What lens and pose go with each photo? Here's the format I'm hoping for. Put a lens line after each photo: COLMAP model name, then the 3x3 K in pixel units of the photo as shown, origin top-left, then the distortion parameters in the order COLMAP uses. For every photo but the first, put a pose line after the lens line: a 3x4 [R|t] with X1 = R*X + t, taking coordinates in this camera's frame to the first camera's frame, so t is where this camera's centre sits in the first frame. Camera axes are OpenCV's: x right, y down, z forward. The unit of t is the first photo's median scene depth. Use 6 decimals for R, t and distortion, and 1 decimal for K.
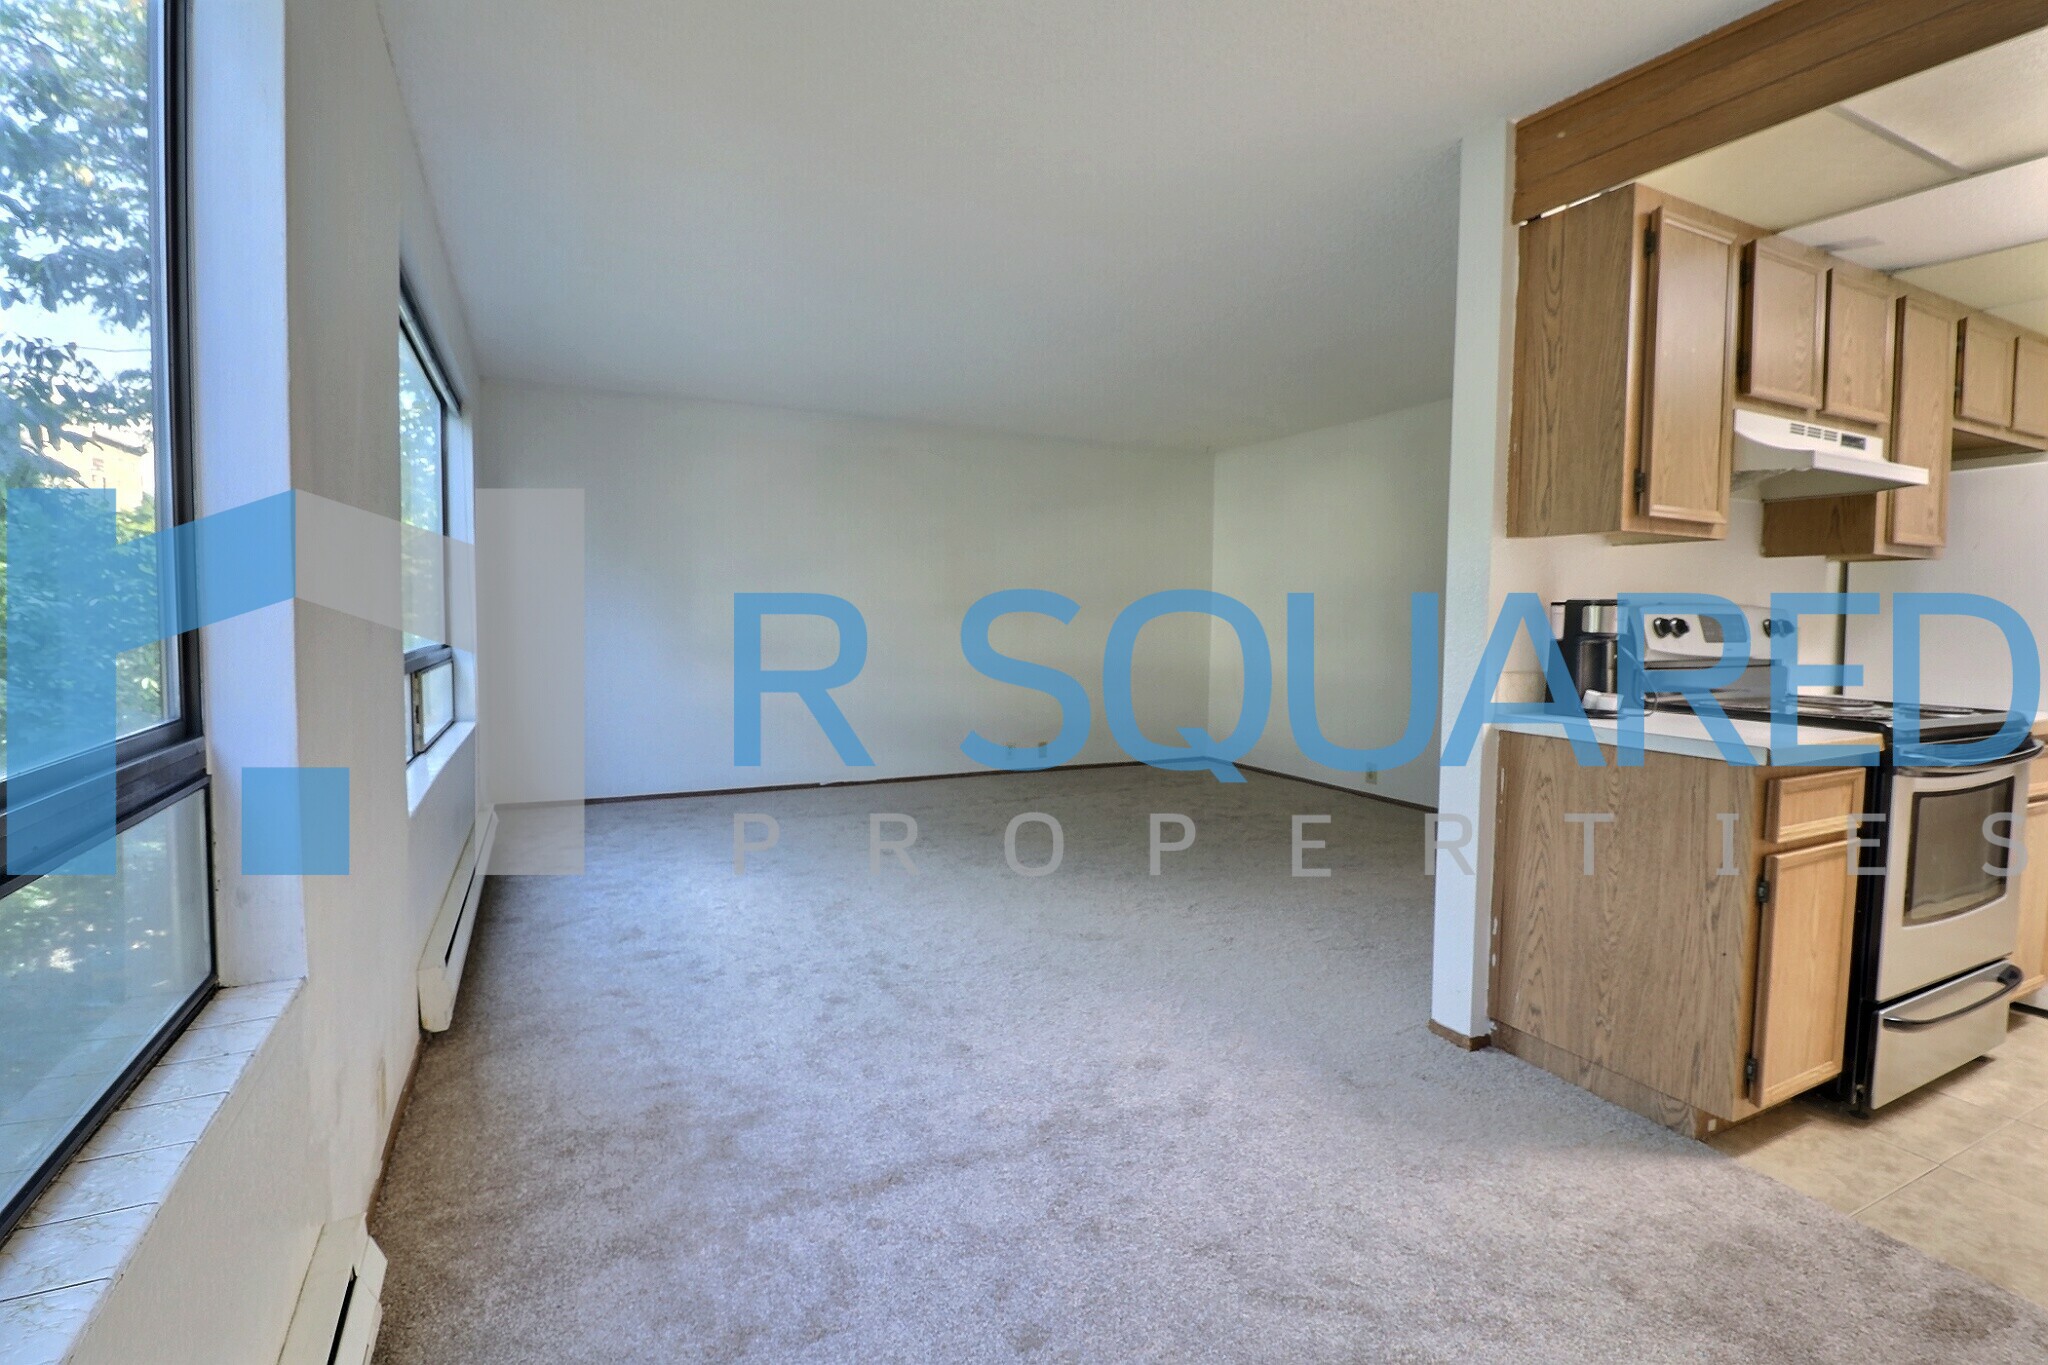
lens RADIAL K [[954.8, 0, 1021.4], [0, 954.8, 667.9], [0, 0, 1]] dist [0.001182, -0.013712]
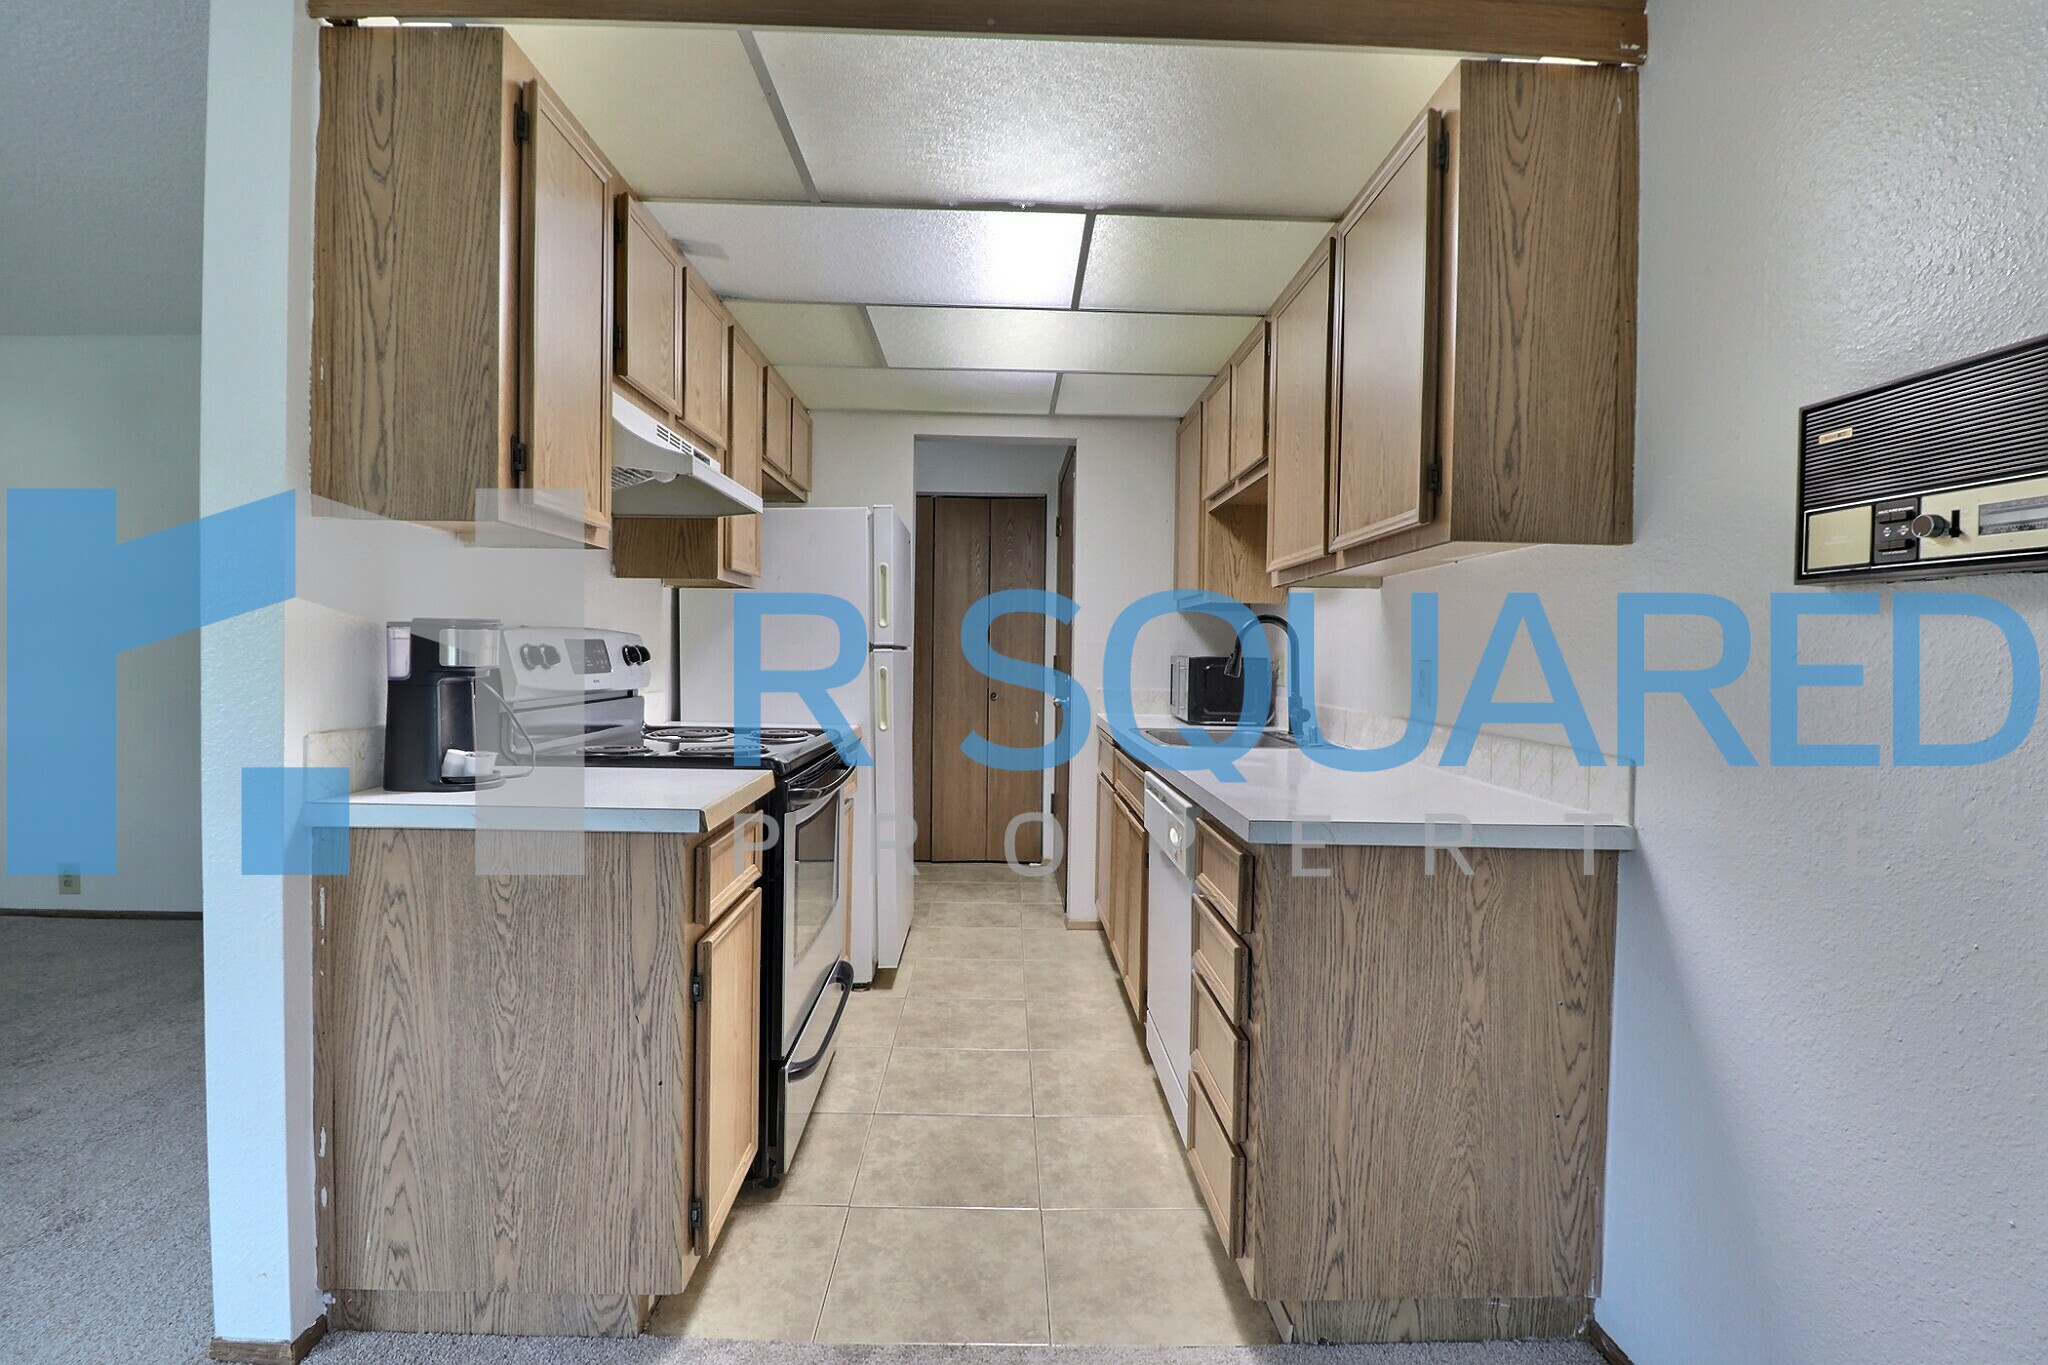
lens RADIAL K [[954.8, 0, 1021.4], [0, 954.8, 667.9], [0, 0, 1]] dist [0.001182, -0.013712]
pose [[0.416587, -0.022663, 0.908813, 0.143217], [0.043265, 0.999051, 0.005081, -0.022261], [-0.908066, 0.037203, 0.417172, 0.342445]]
